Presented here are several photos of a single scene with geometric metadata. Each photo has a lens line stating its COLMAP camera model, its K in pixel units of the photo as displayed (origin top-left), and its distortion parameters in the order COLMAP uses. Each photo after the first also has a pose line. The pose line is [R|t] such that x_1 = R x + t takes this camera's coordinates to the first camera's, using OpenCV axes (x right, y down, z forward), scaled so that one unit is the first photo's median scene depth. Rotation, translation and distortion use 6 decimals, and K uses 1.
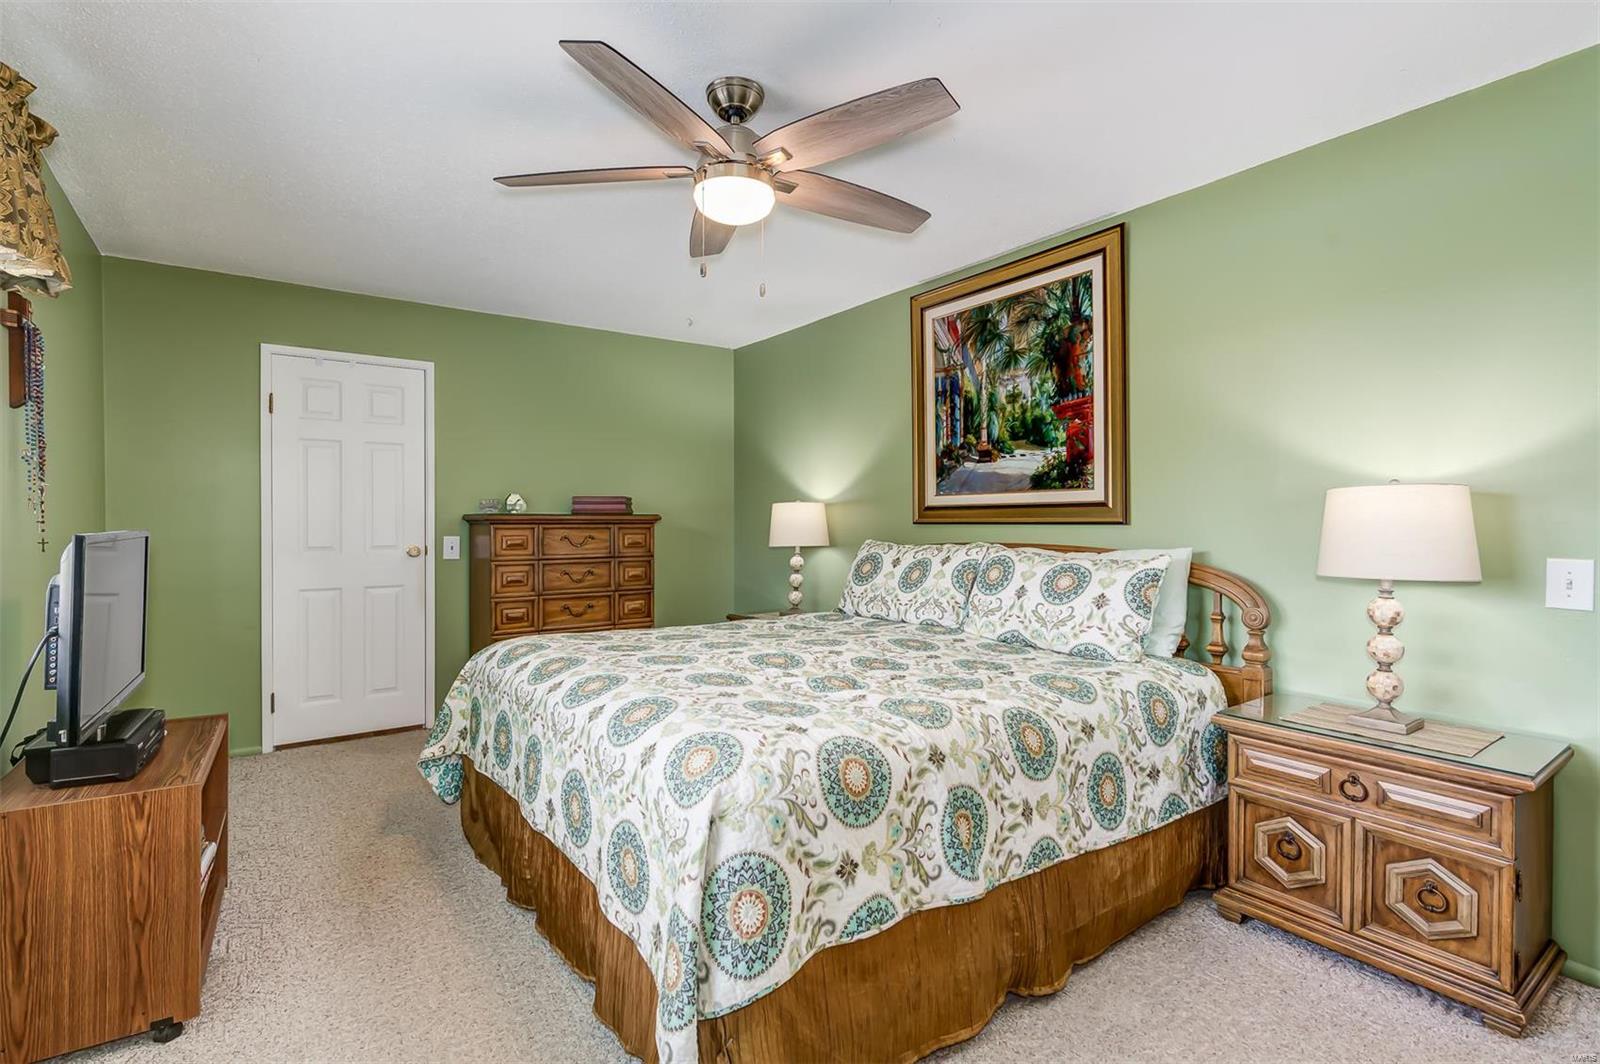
lens RADIAL K [[749.1, 0, 793.1], [0, 749.1, 521.8], [0, 0, 1]] dist [0.002481, -0.002893]
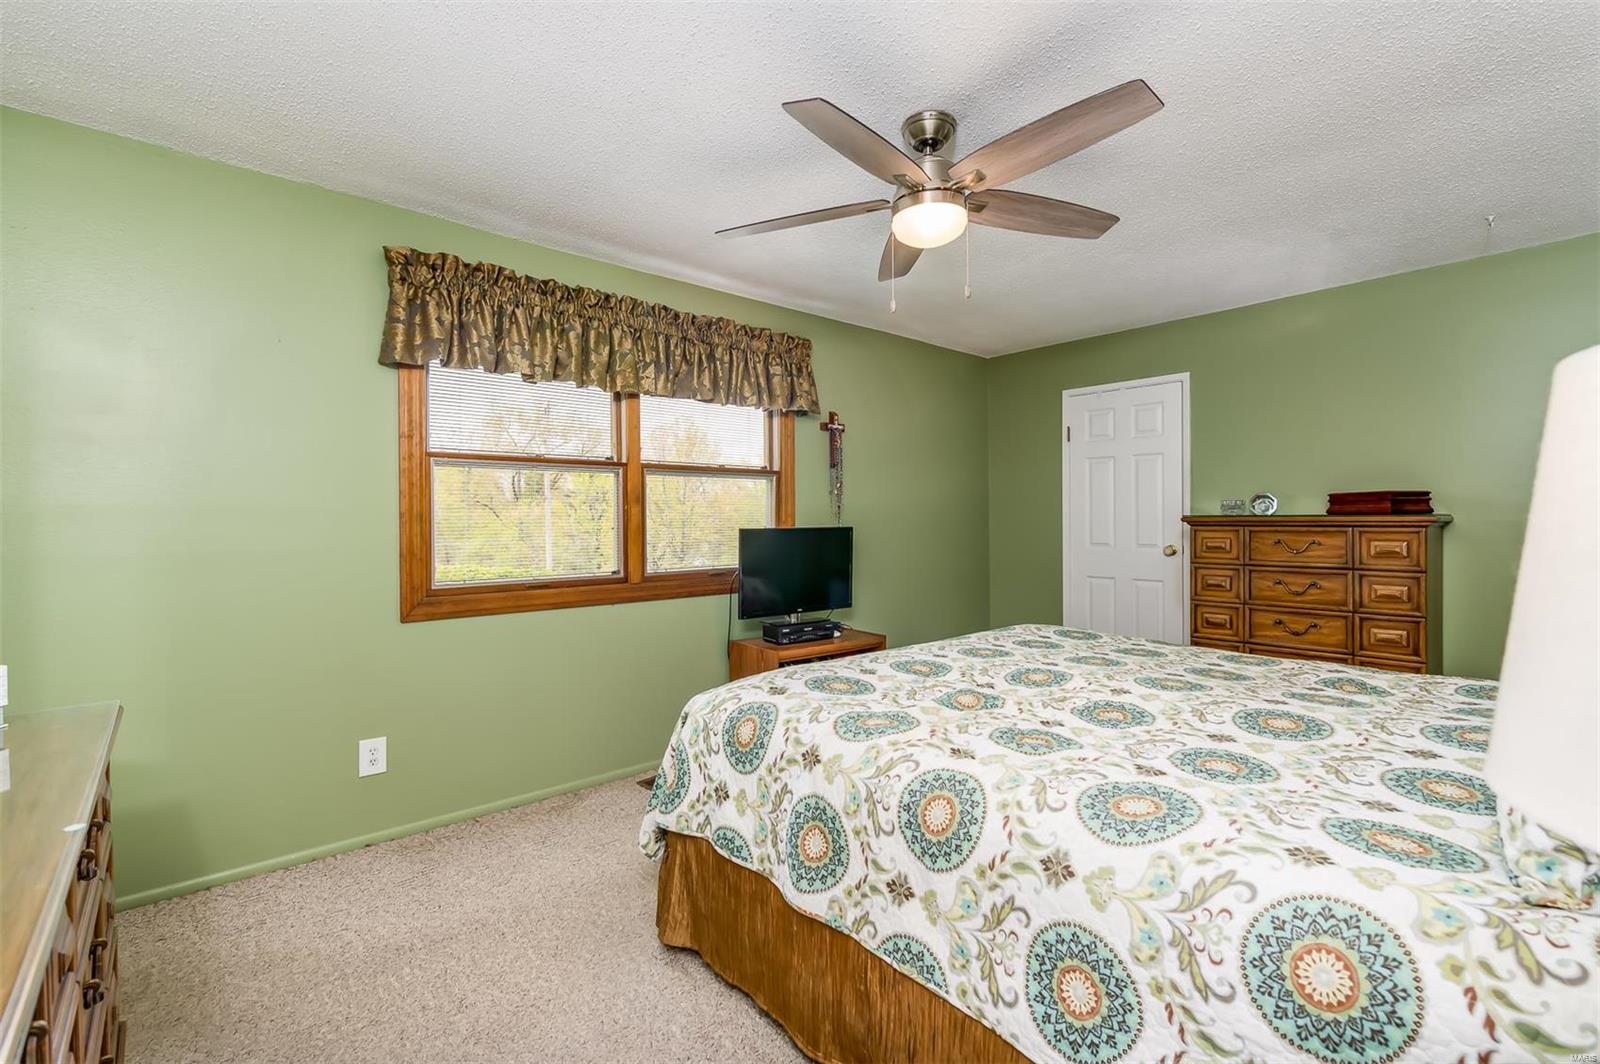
lens RADIAL K [[702.2, 0, 797.8], [0, 702.2, 529.3], [0, 0, 1]] dist [0.007561, -0.002497]
pose [[0.110652, 0.011510, -0.993793, 0.463444], [-0.002787, 0.999933, 0.011271, -0.001373], [0.993855, 0.001523, 0.110676, 0.361118]]
